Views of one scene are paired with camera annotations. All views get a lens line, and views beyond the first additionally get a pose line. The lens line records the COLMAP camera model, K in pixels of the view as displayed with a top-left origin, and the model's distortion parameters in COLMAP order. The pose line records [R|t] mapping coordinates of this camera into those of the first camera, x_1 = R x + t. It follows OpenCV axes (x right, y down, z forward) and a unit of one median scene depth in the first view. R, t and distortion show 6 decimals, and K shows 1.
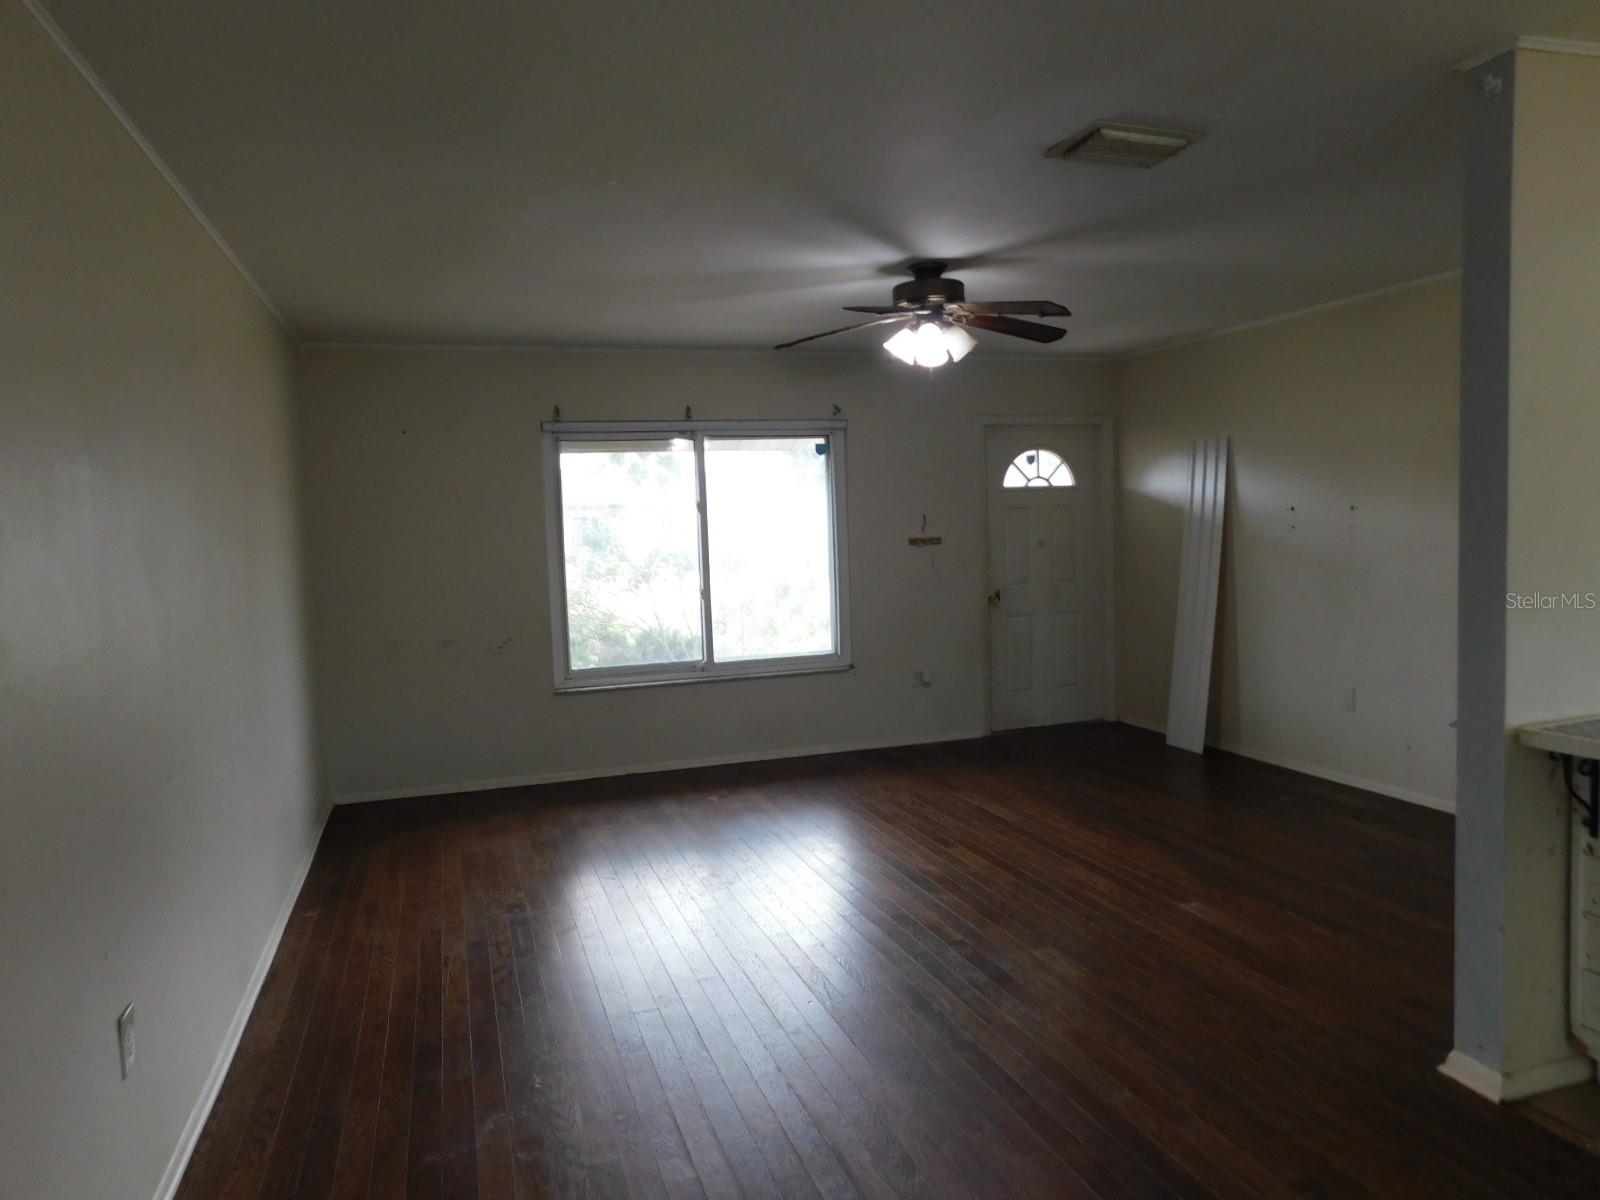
lens RADIAL K [[1062.6, 0, 794.1], [0, 1062.6, 595.6], [0, 0, 1]] dist [-0.073974, 0.071439]
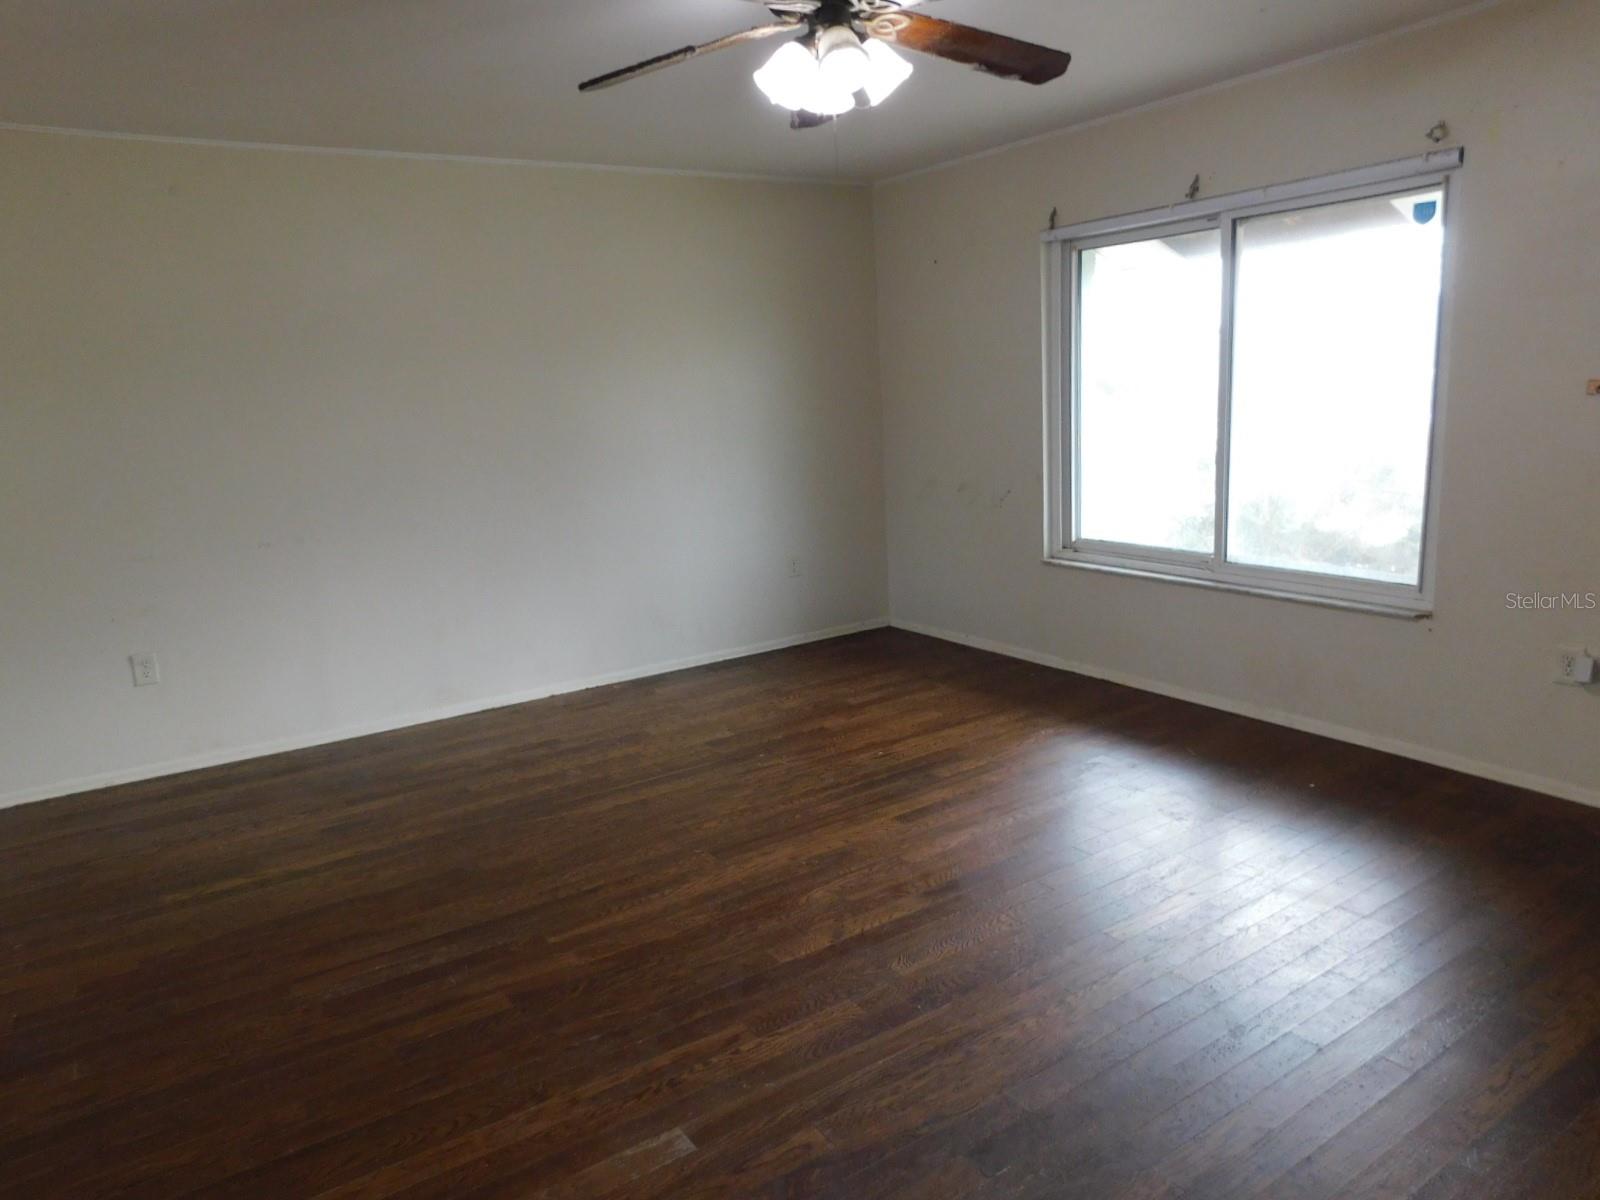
lens RADIAL K [[1062.6, 0, 794.1], [0, 1062.6, 595.6], [0, 0, 1]] dist [-0.073974, 0.071439]
pose [[0.282055, 0.203886, -0.937484, 0.505429], [-0.026803, 0.978451, 0.204731, -0.048400], [0.959024, -0.032618, 0.281441, 0.559788]]
